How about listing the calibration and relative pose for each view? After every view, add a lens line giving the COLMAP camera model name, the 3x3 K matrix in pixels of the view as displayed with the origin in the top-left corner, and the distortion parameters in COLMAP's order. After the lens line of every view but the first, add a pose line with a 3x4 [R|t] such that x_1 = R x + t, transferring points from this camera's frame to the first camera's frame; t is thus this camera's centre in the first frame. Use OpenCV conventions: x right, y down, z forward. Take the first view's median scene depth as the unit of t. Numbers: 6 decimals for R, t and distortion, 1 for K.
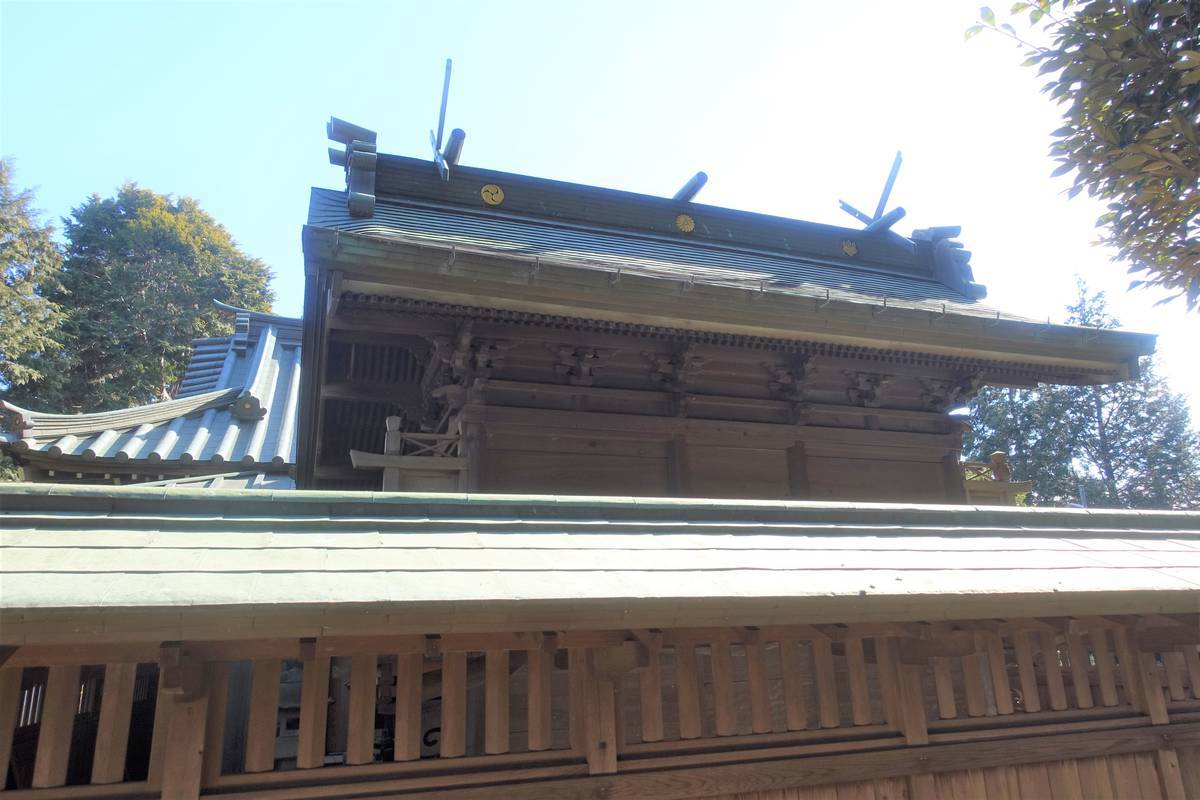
lens RADIAL K [[826.1, 0, 601.5], [0, 826.1, 398.8], [0, 0, 1]] dist [-0.005115, 0.001053]
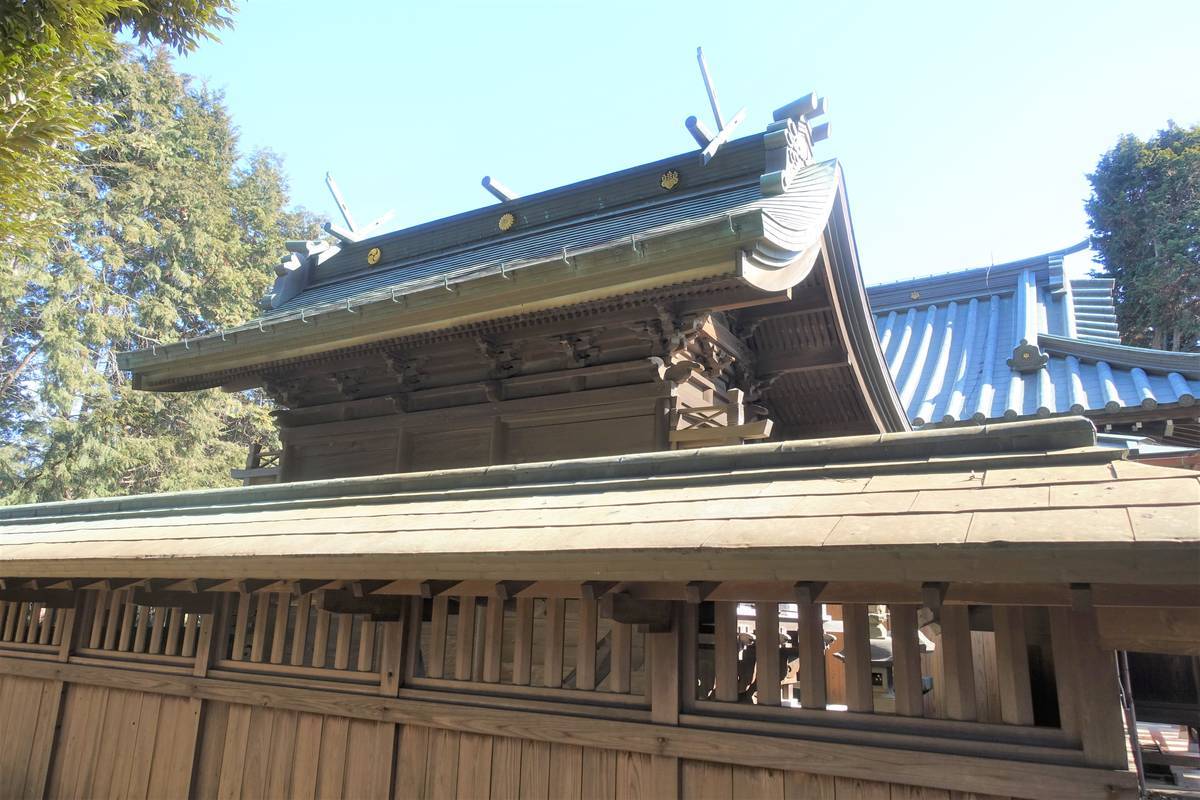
lens RADIAL K [[826.1, 0, 601.5], [0, 826.1, 398.8], [0, 0, 1]] dist [-0.005115, 0.001053]
pose [[0.651619, -0.137495, -0.745981, 1.080448], [0.175673, 0.984052, -0.027923, 0.078356], [0.737924, -0.112854, 0.665381, 0.378379]]
